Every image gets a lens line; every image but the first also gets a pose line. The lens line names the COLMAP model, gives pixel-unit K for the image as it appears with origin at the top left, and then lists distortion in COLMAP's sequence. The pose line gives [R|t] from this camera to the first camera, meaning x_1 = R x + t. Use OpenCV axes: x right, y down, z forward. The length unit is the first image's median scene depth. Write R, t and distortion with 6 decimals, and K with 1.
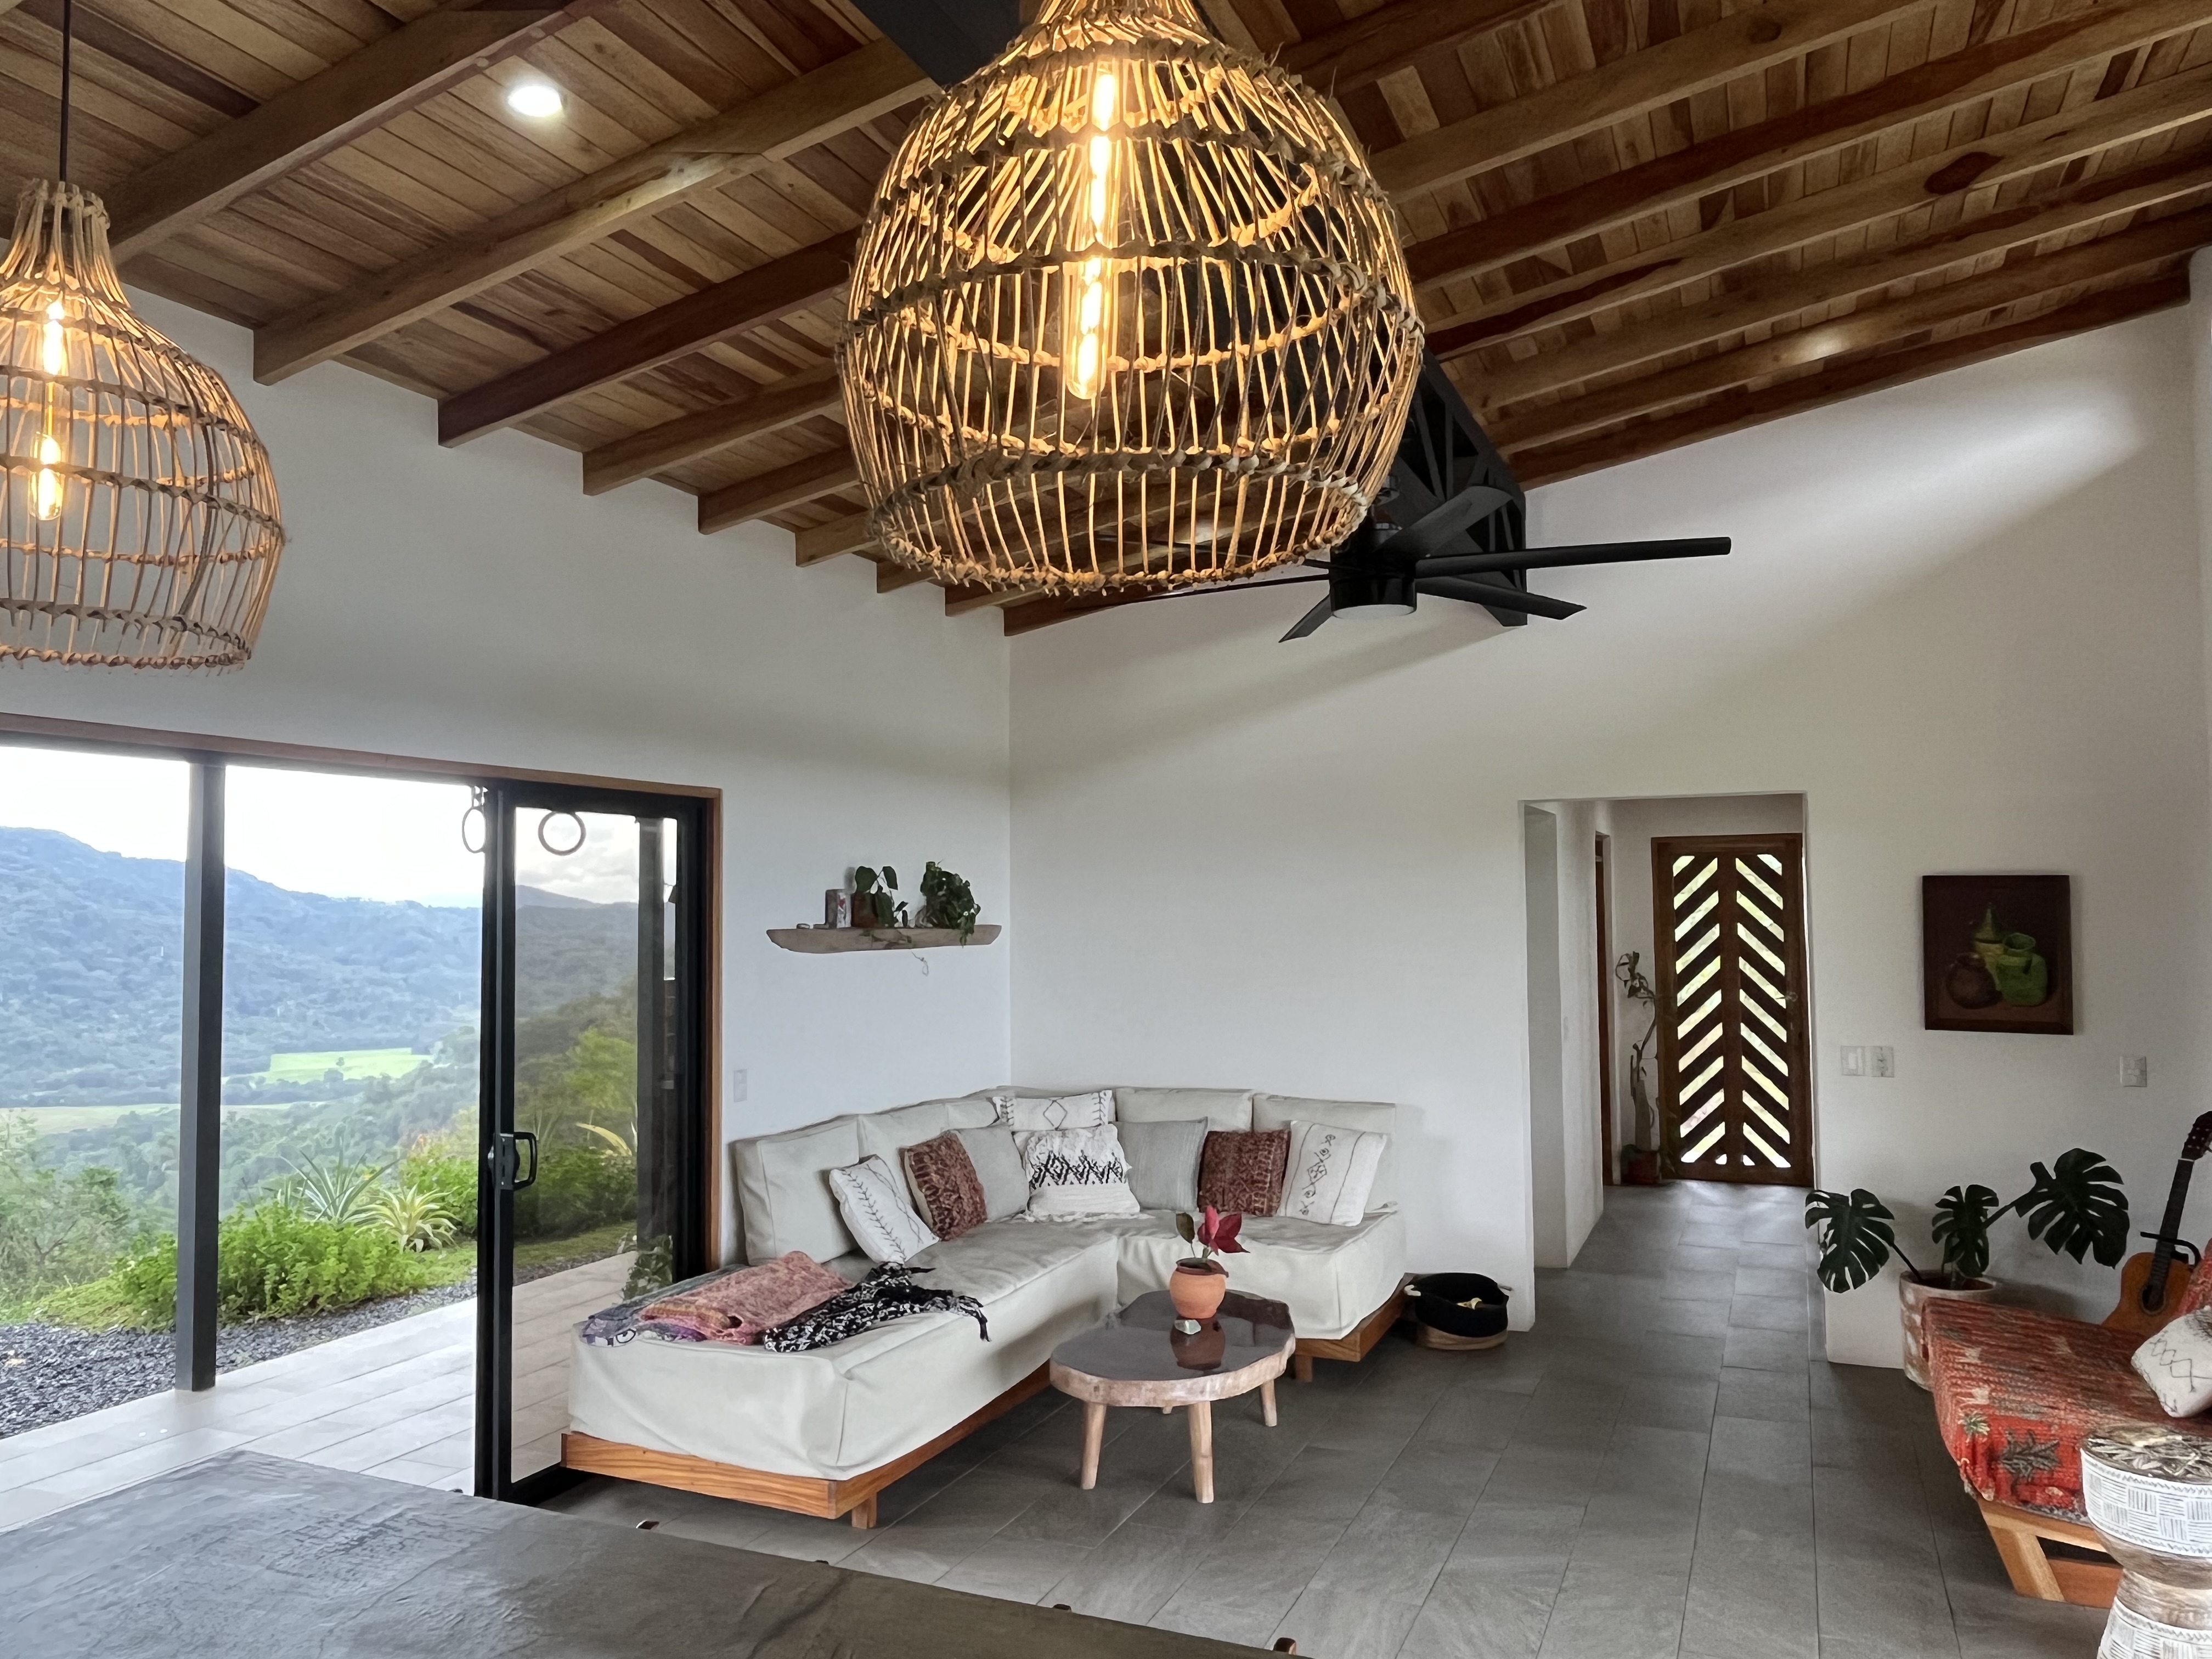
lens RADIAL K [[1535.1, 0, 1107.6], [0, 1535.1, 829.9], [0, 0, 1]] dist [-0.000896, -0.002266]
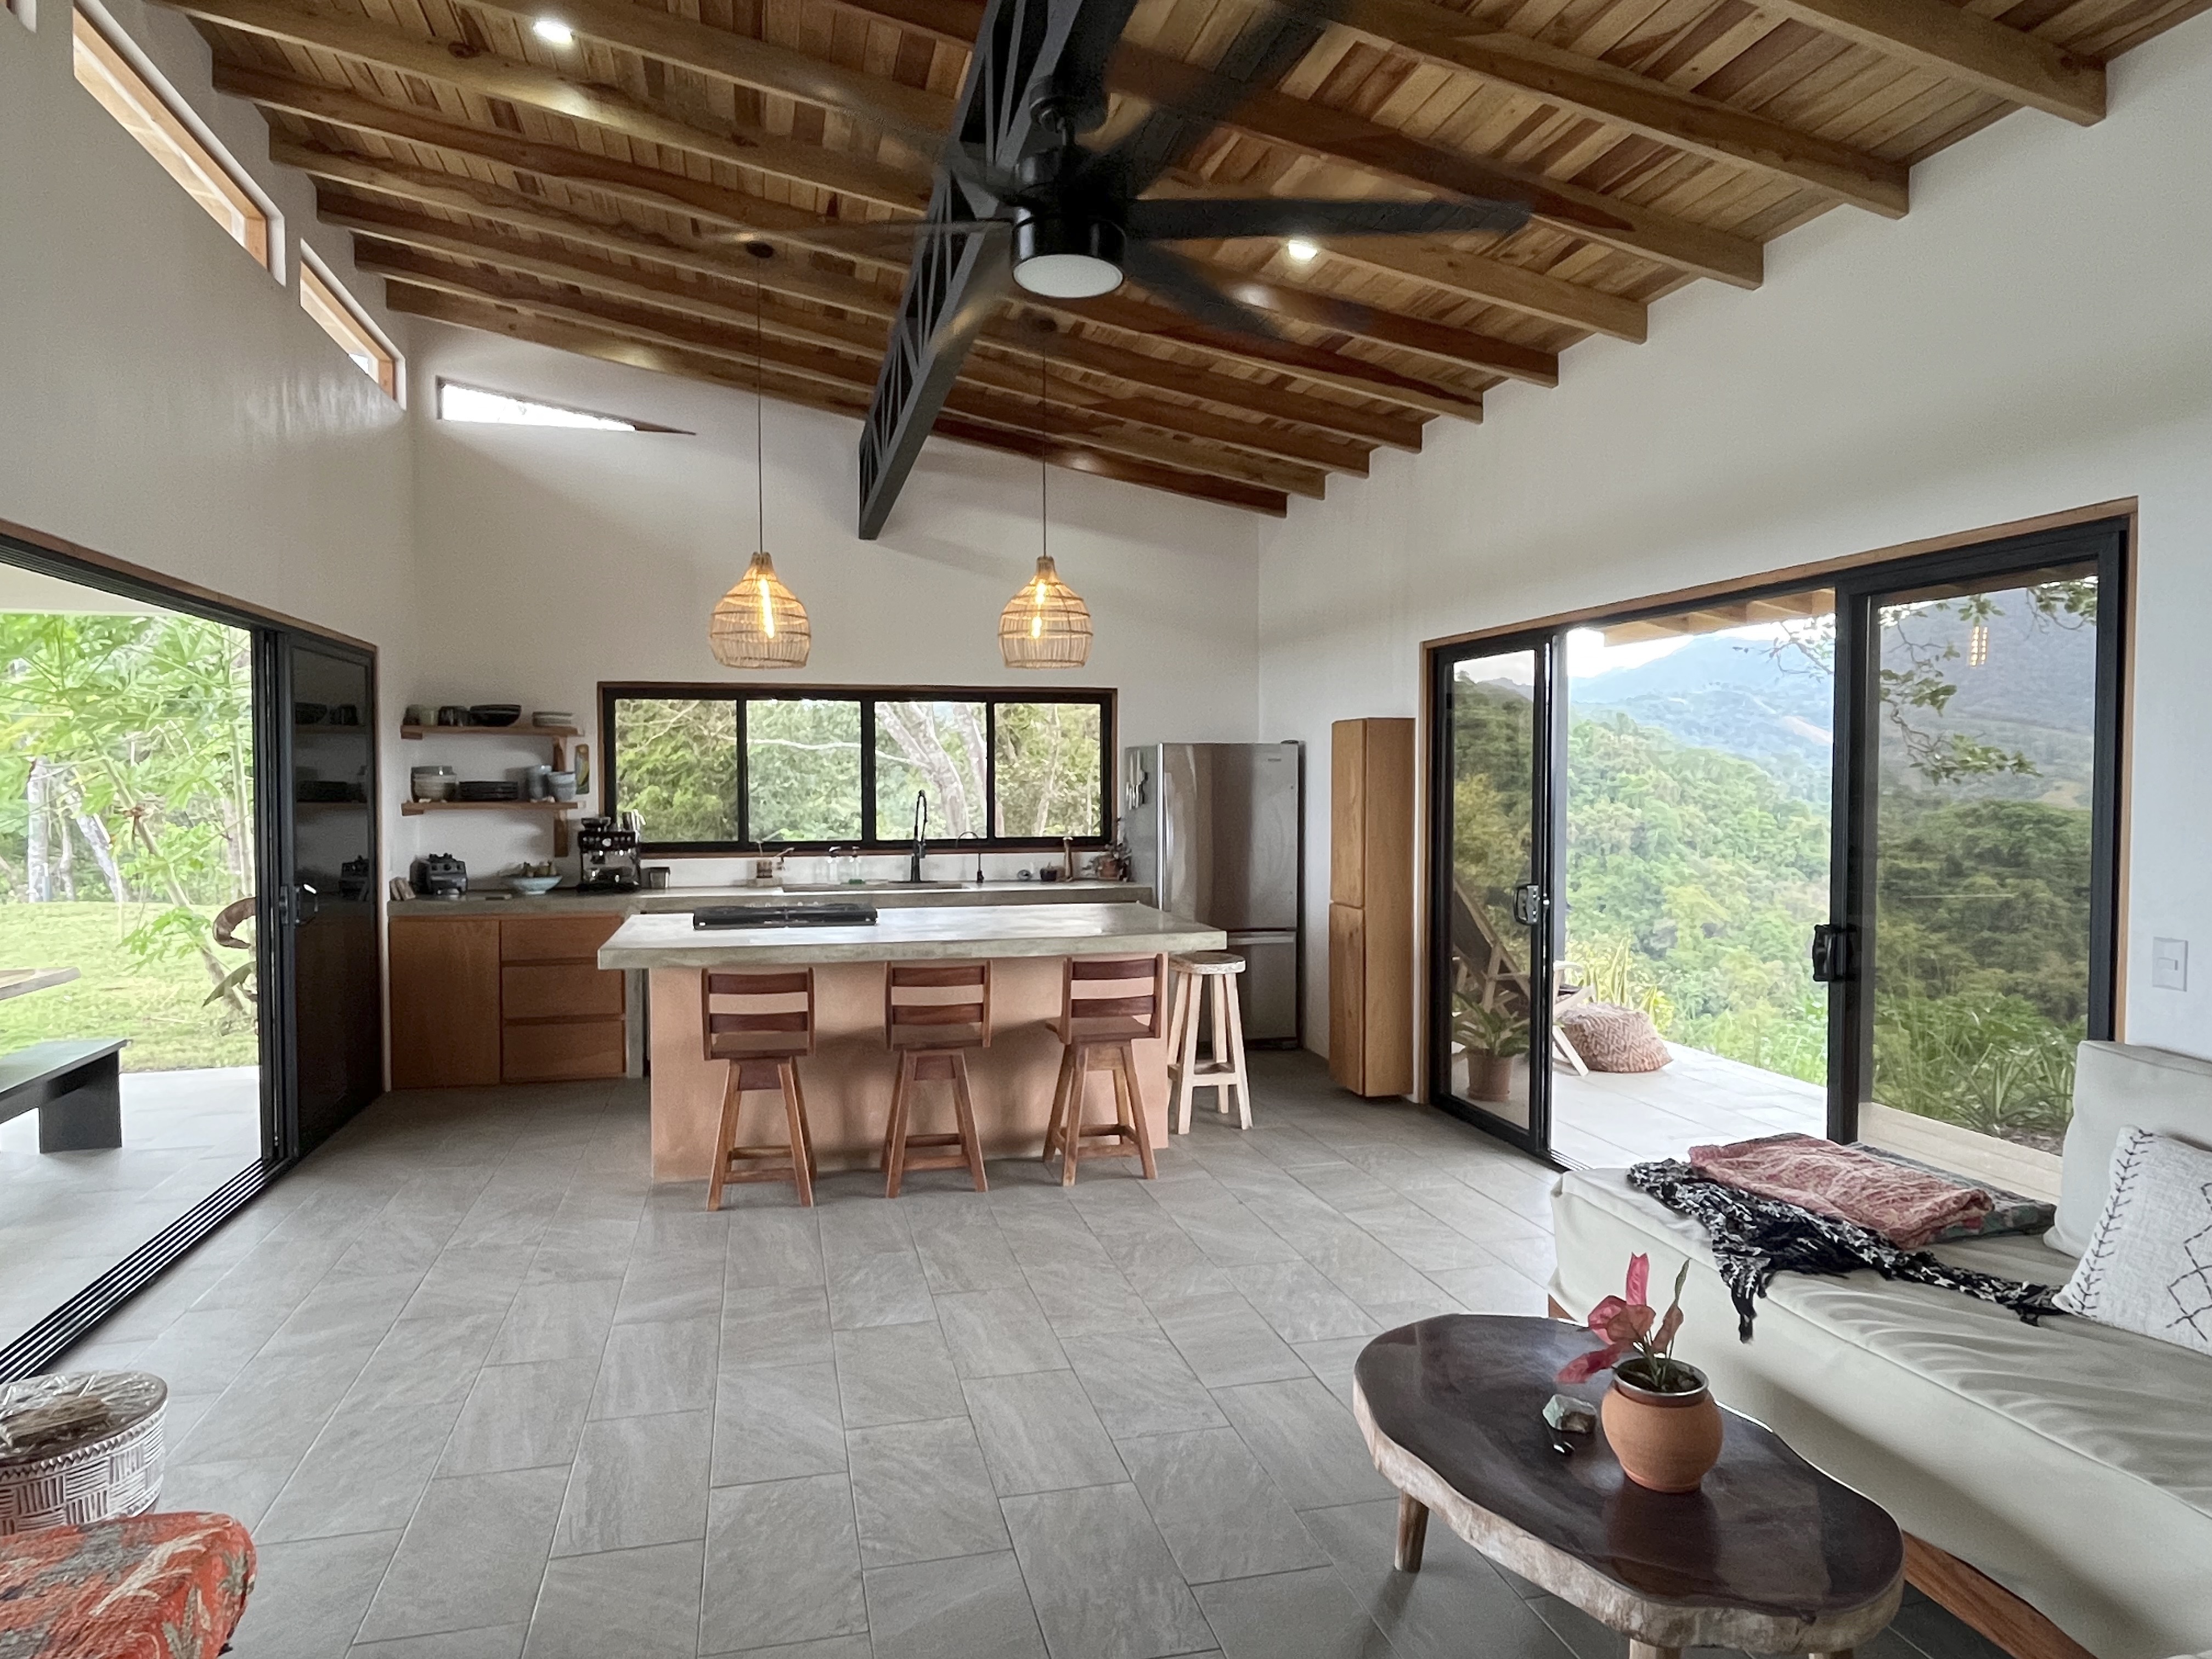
lens RADIAL K [[1369.8, 0, 1118.0], [0, 1369.8, 815.8], [0, 0, 1]] dist [0.001721, -0.002909]
pose [[-0.779740, 0.028580, -0.625451, 0.428961], [0.040271, 0.999178, -0.004548, 0.089247], [0.624807, -0.028734, -0.780250, 1.140692]]
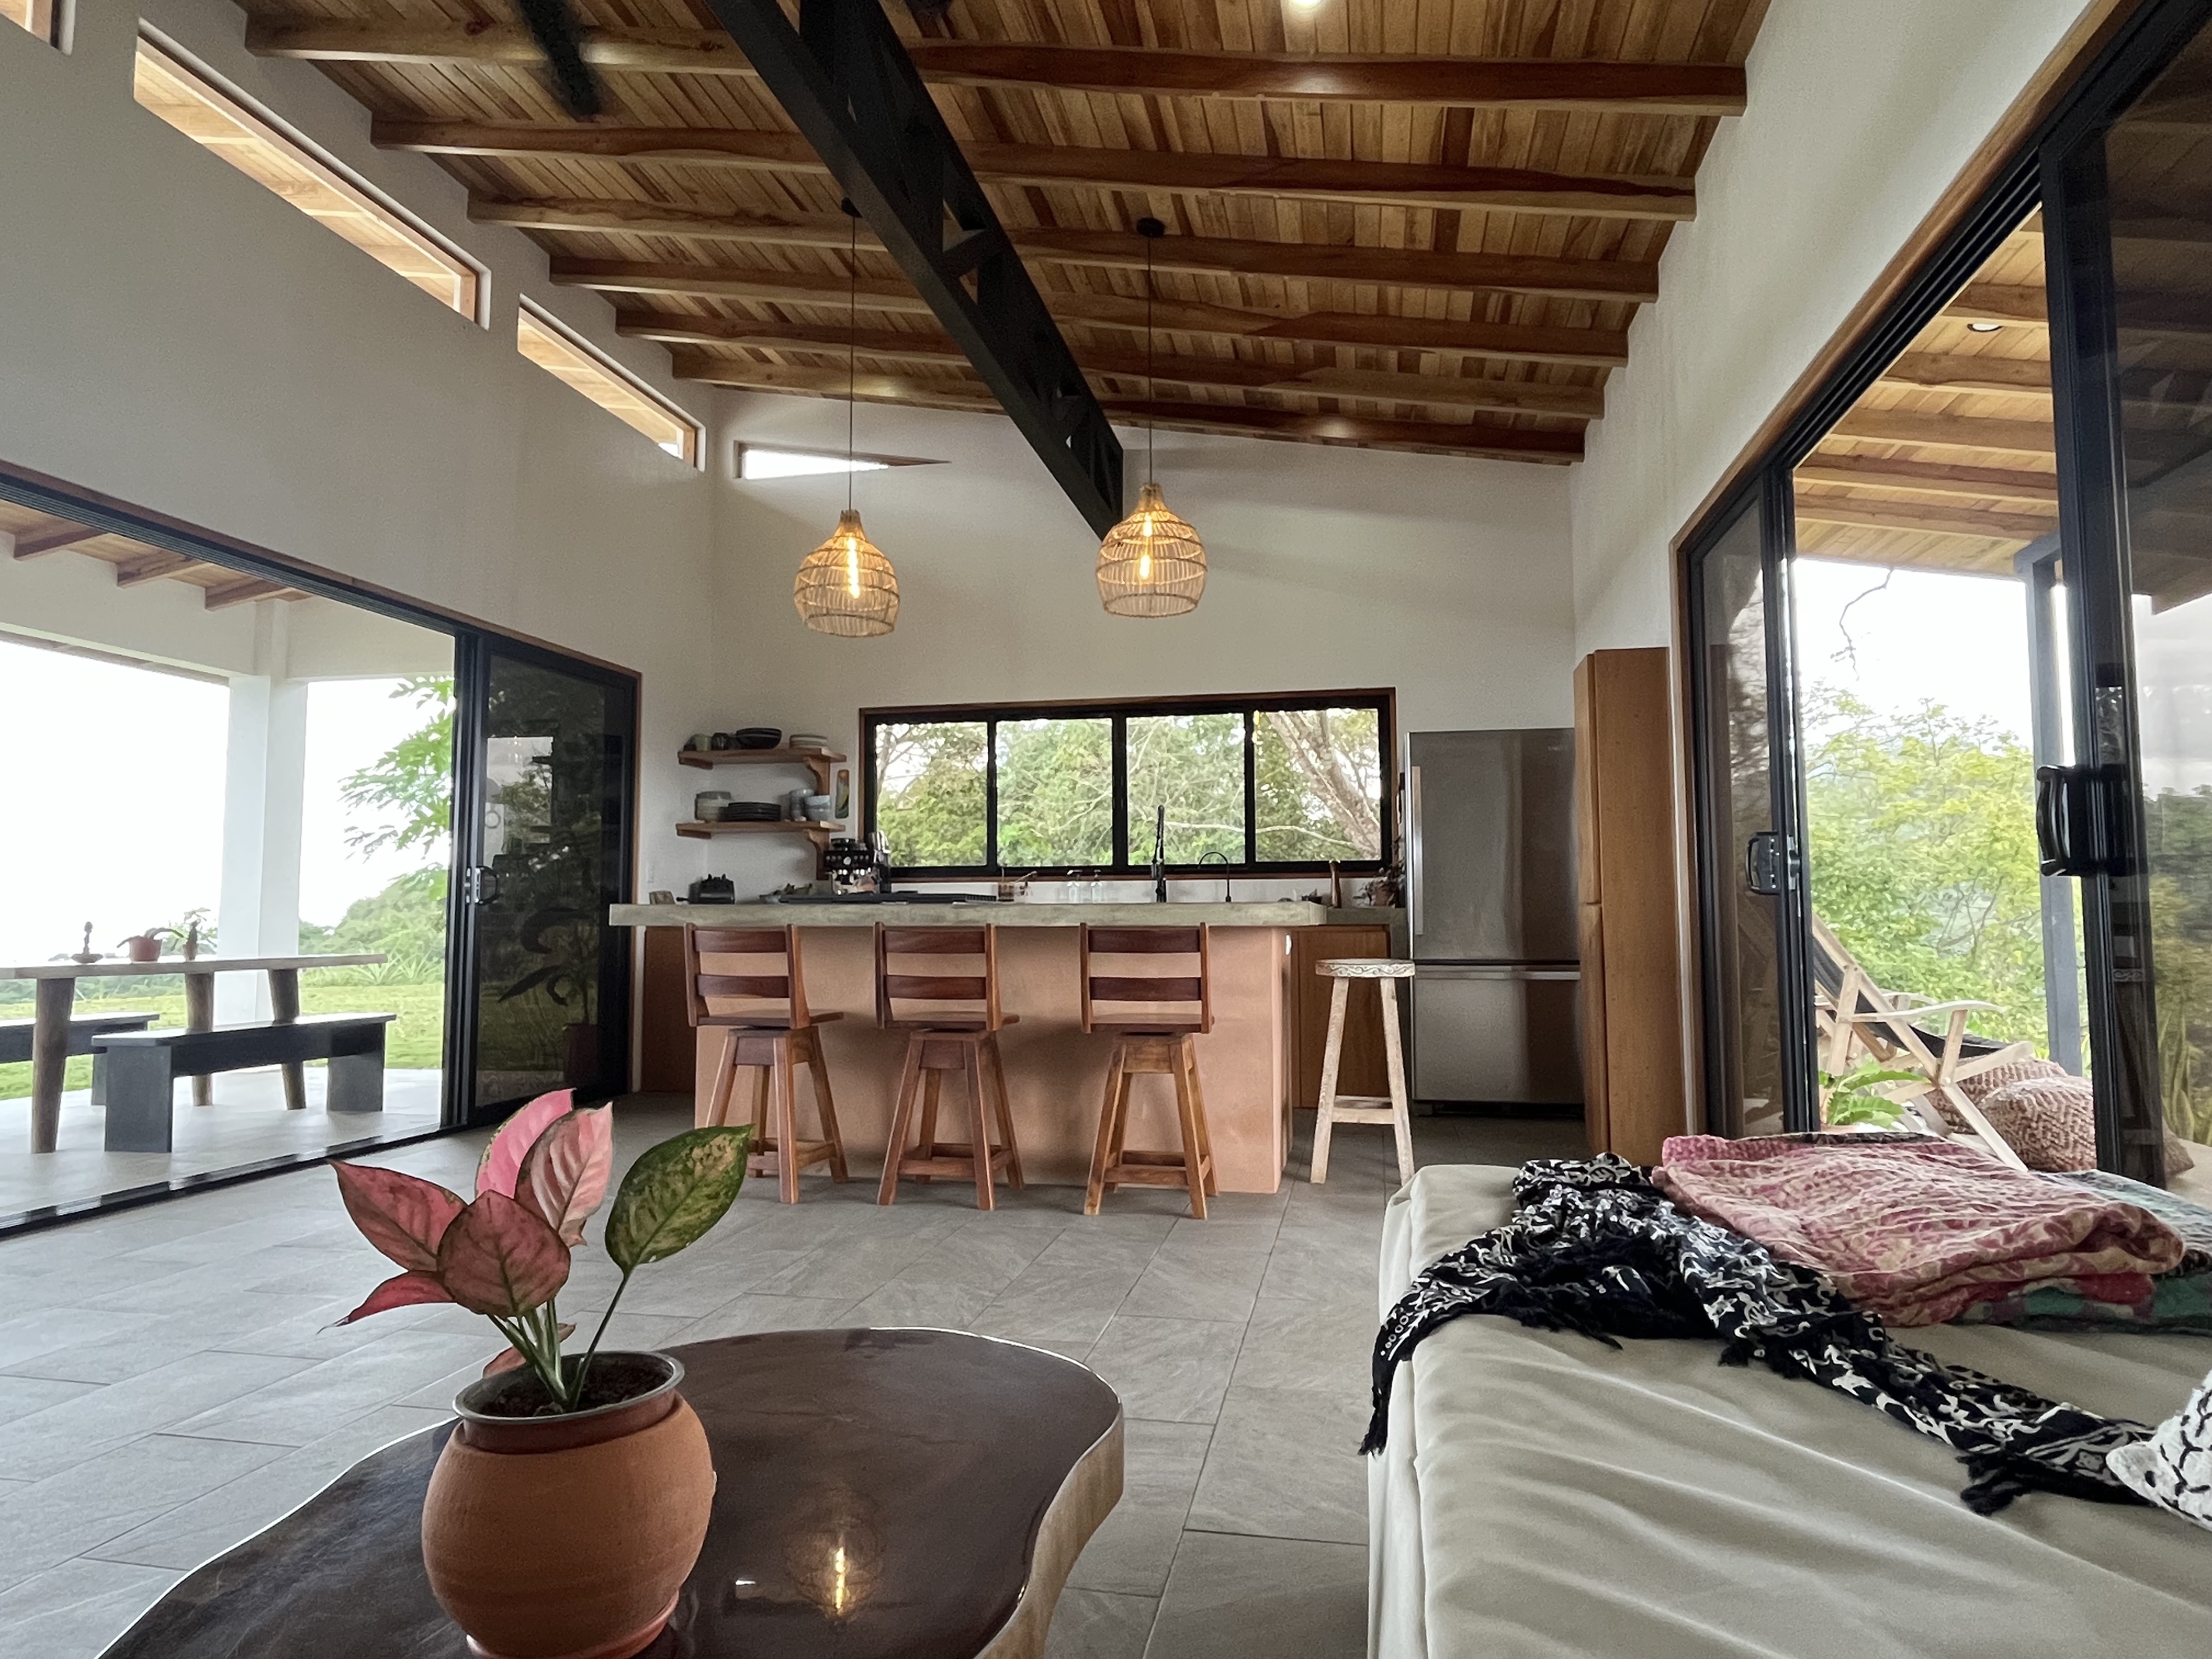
lens RADIAL K [[1319.7, 0, 1120.3], [0, 1319.7, 817.2], [0, 0, 1]] dist [-0.000977, -0.000480]
pose [[-0.974459, -0.004251, -0.224527, 0.023223], [0.024589, 0.991790, -0.125495, 0.212360], [0.223217, -0.127810, -0.966353, 1.102169]]
